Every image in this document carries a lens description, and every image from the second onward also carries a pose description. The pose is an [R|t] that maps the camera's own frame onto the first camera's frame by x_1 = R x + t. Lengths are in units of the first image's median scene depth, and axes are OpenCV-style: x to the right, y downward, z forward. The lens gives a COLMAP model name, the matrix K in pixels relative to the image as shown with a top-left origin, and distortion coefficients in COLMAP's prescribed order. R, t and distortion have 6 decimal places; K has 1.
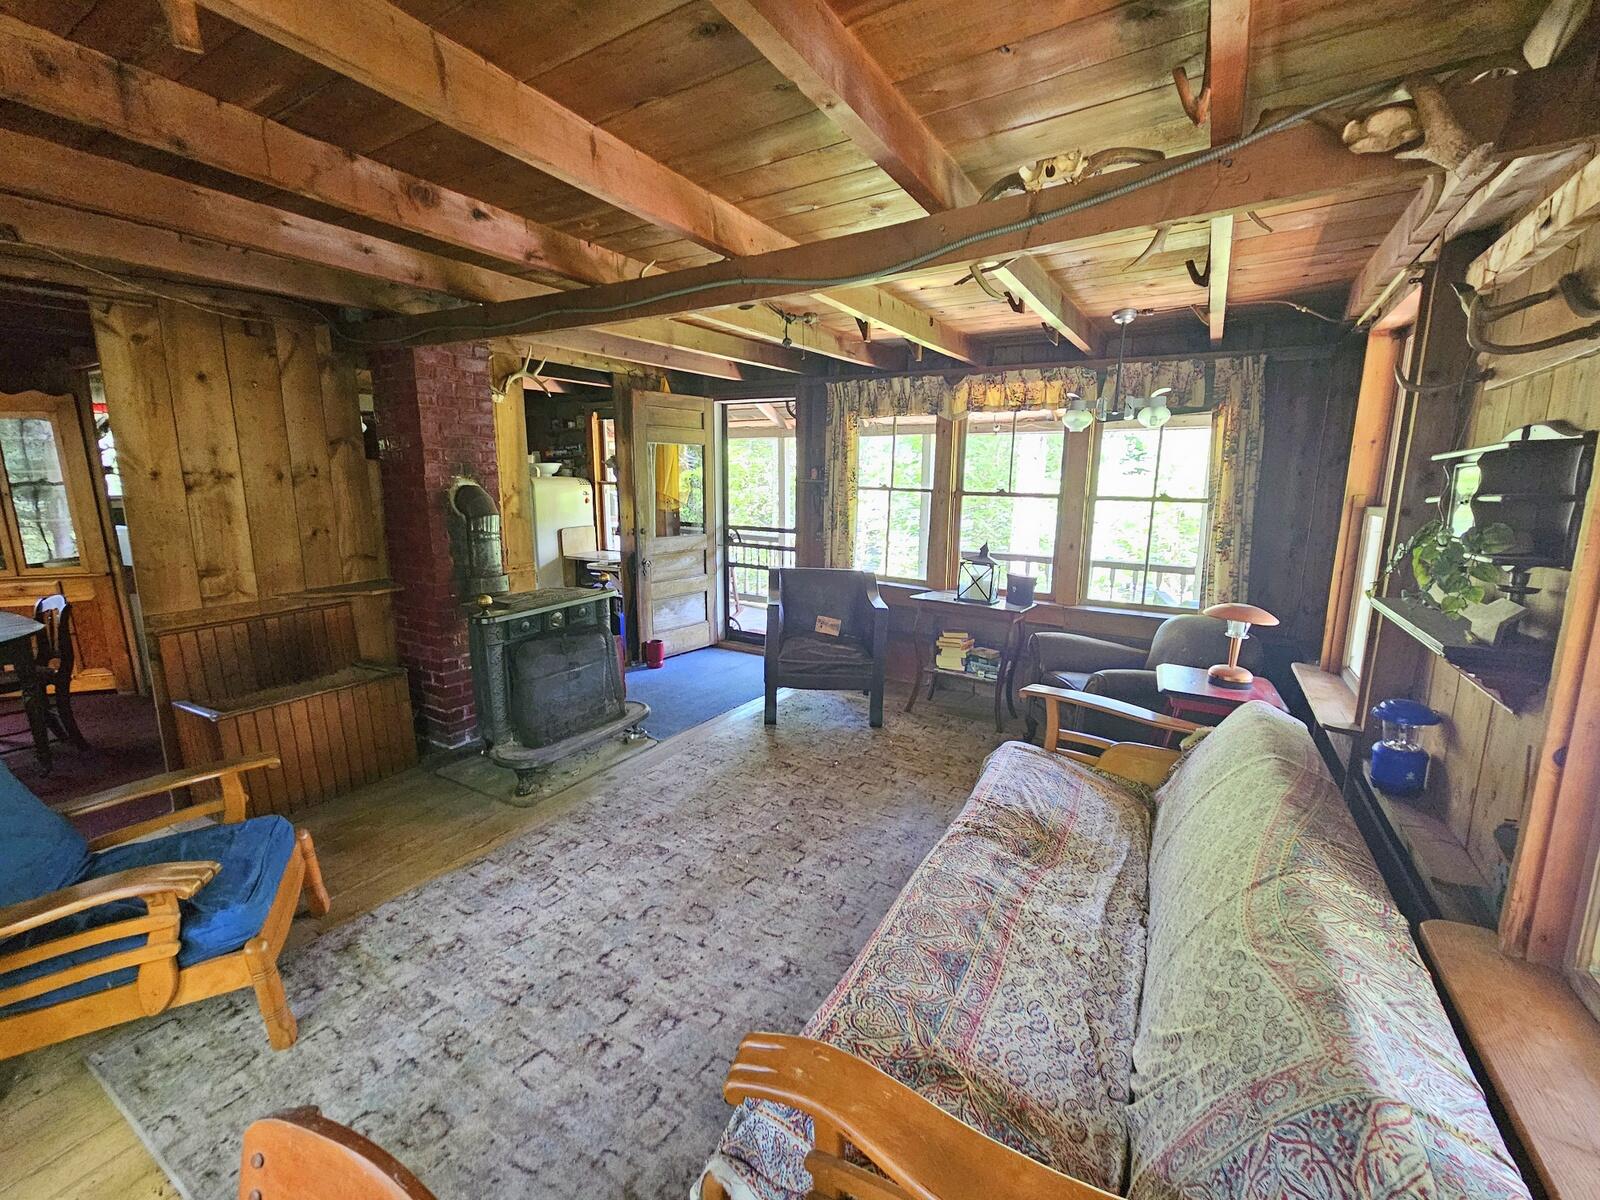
lens RADIAL K [[657.6, 0, 804.4], [0, 657.6, 600.7], [0, 0, 1]] dist [-0.000426, 0.000151]
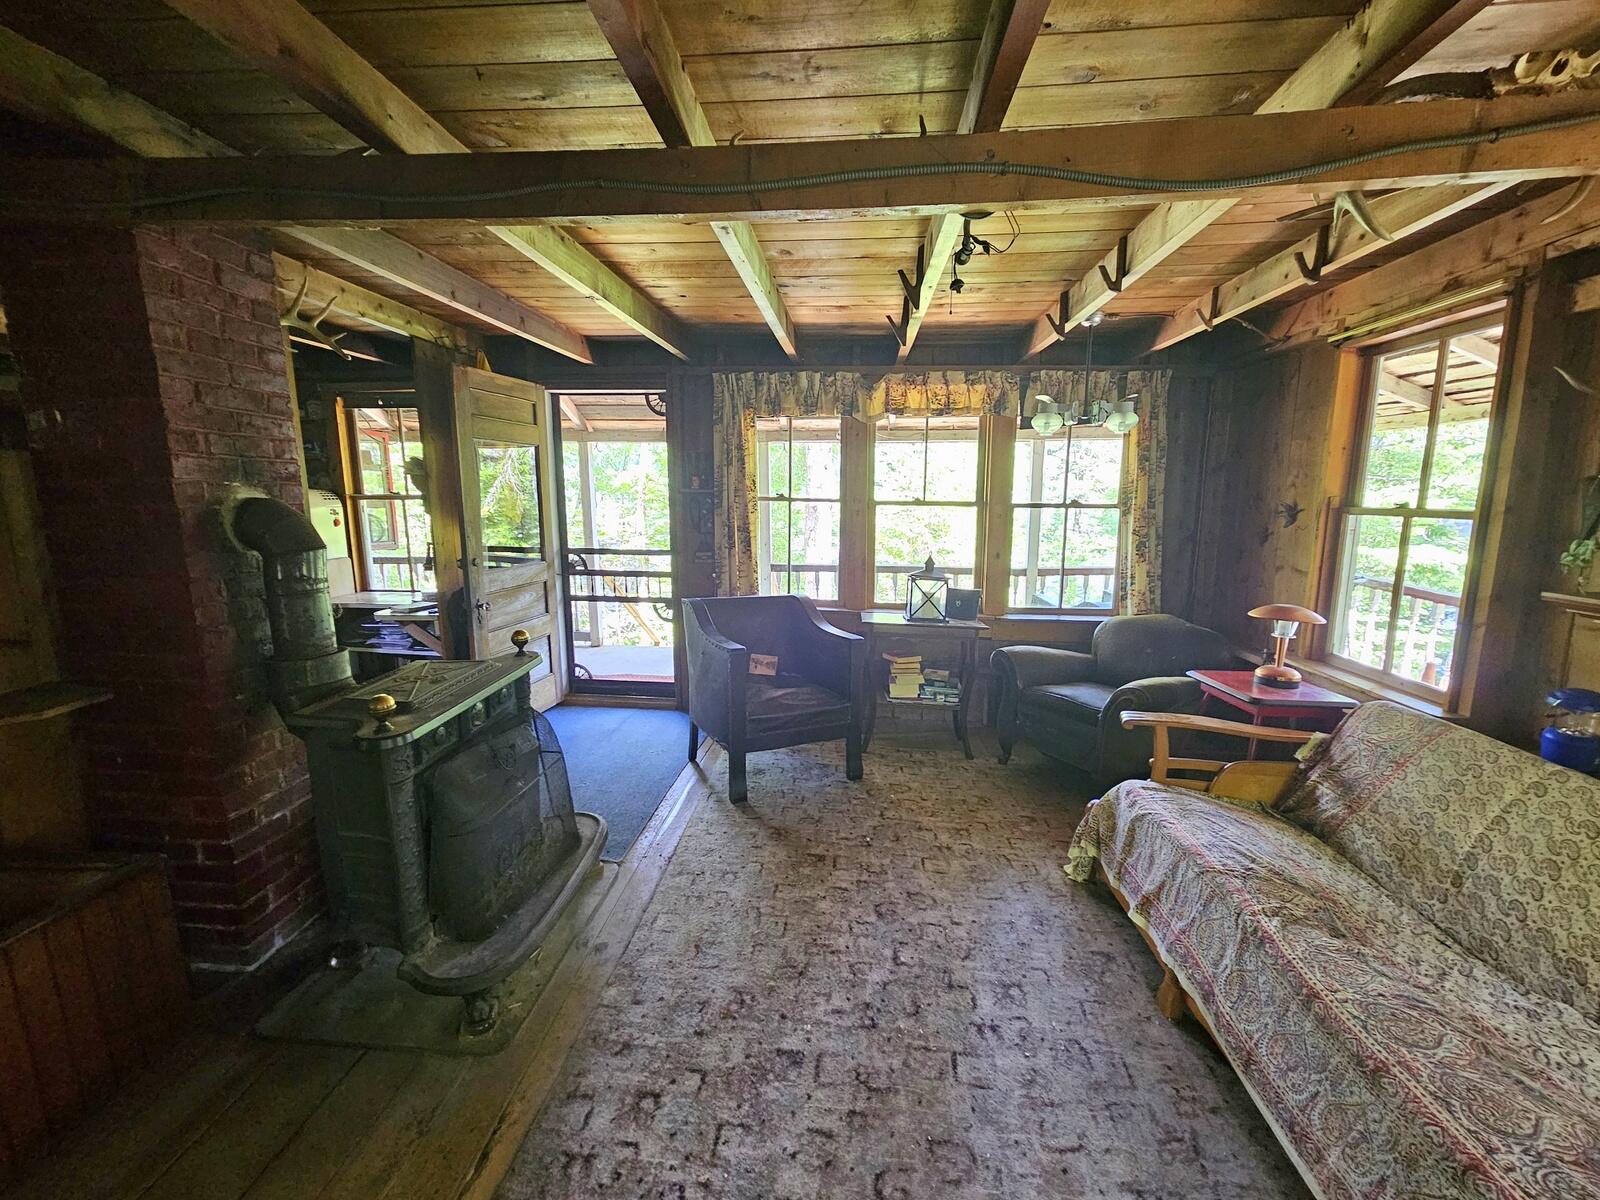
lens RADIAL K [[648.1, 0, 794.4], [0, 648.1, 605.1], [0, 0, 1]] dist [0.000446, 0.000254]
pose [[0.904932, -0.079394, 0.418085, -0.276638], [0.084736, 0.996387, 0.005805, -0.040213], [-0.417035, 0.030173, 0.908390, 0.253695]]
